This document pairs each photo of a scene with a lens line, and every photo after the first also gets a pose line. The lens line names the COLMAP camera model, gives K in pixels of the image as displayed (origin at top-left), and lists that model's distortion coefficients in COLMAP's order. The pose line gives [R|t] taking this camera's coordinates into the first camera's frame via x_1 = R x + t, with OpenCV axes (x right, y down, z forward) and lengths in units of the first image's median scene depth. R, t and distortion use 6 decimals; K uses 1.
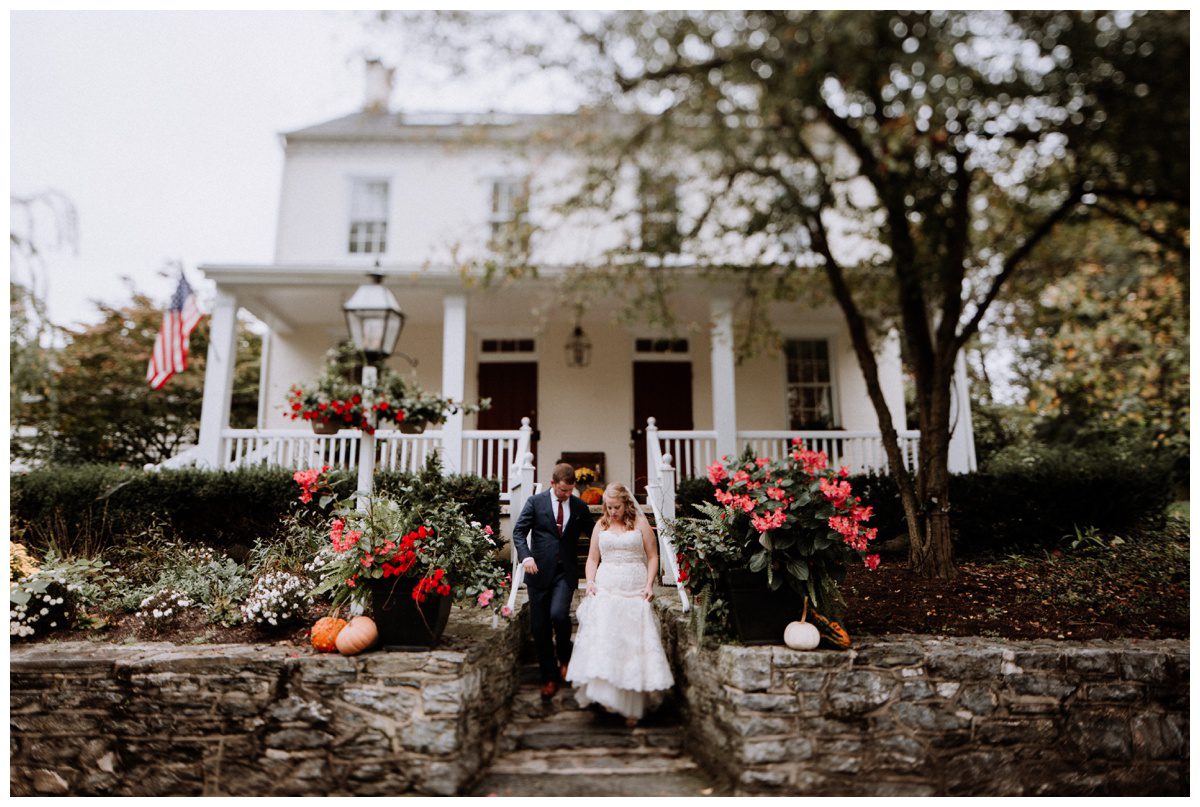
lens RADIAL K [[822.4, 0, 608.3], [0, 822.4, 398.5], [0, 0, 1]] dist [0.001235, -0.003869]
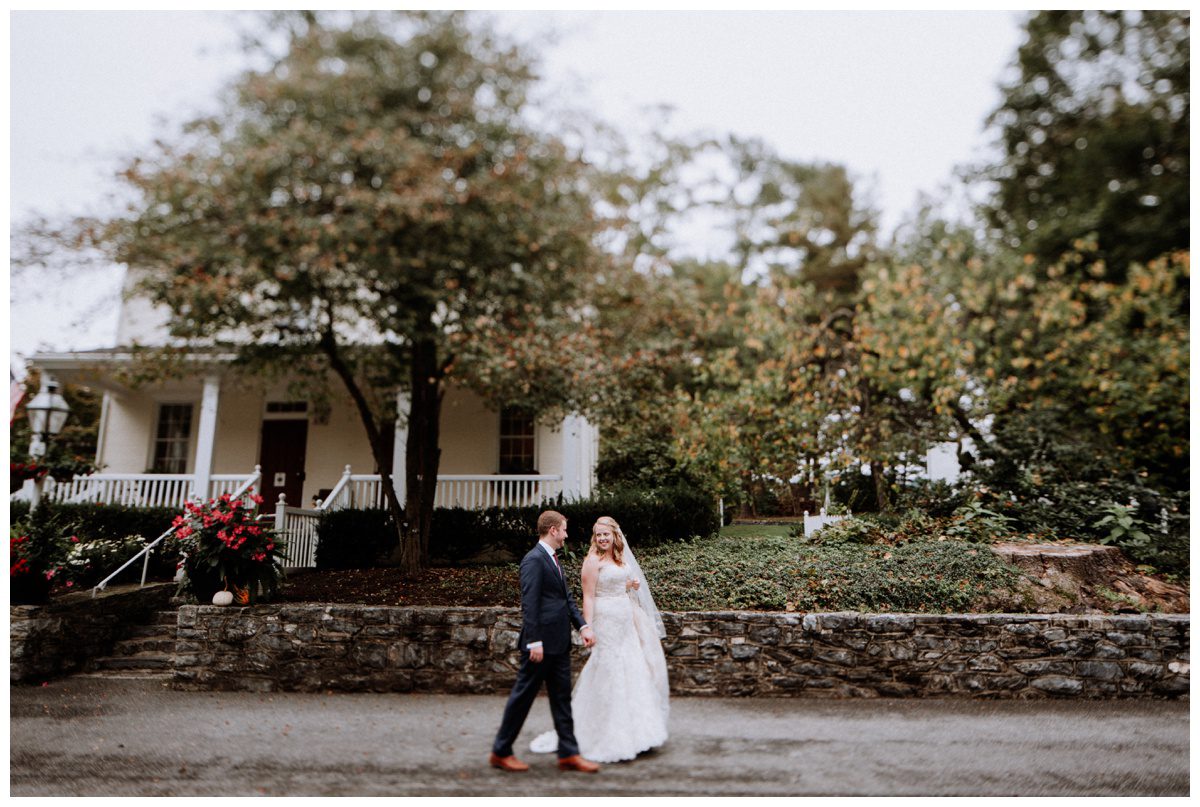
lens RADIAL K [[822.4, 0, 591.5], [0, 822.4, 408.0], [0, 0, 1]] dist [0.001235, -0.003869]
pose [[0.999092, 0.002263, -0.042553, 1.149739], [-0.003405, 0.999635, -0.026788, -0.082534], [0.042476, 0.026909, 0.998735, -0.786884]]
